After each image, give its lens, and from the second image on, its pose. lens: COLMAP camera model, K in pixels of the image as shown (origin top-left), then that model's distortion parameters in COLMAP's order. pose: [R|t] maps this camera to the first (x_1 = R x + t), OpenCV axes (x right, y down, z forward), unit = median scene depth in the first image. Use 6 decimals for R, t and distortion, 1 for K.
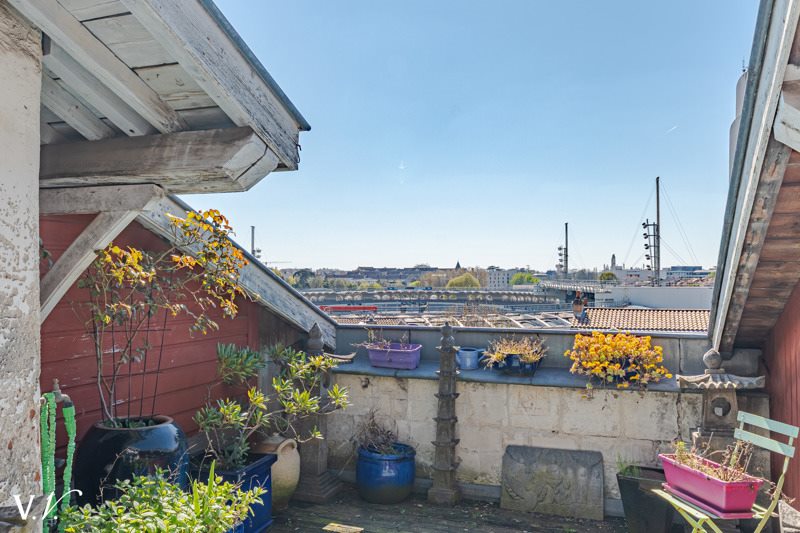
lens RADIAL K [[648.7, 0, 400.5], [0, 648.7, 263.0], [0, 0, 1]] dist [0.006716, 0.002686]
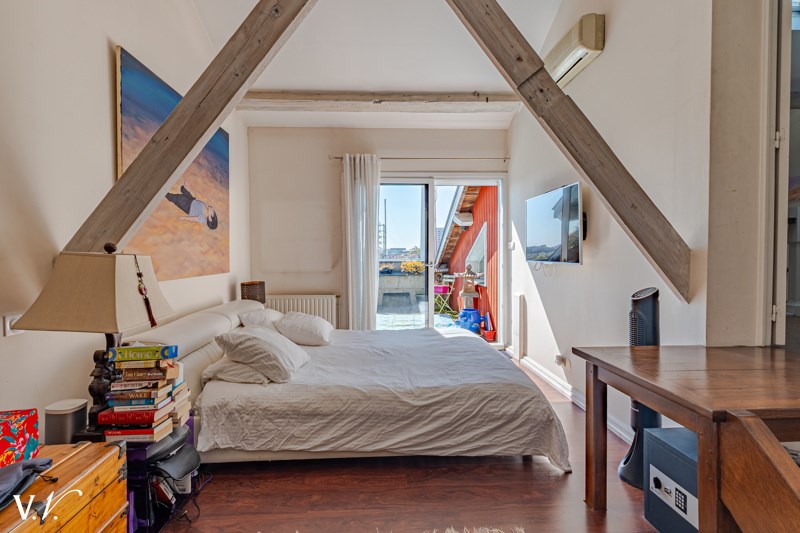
lens RADIAL K [[402.6, 0, 398.1], [0, 402.6, 263.8], [0, 0, 1]] dist [0.002023, 0.000046]
pose [[0.911841, -0.003852, 0.410526, -0.703486], [-0.014819, 0.998995, 0.042290, 0.025558], [-0.410276, -0.044645, 0.910868, -1.089587]]
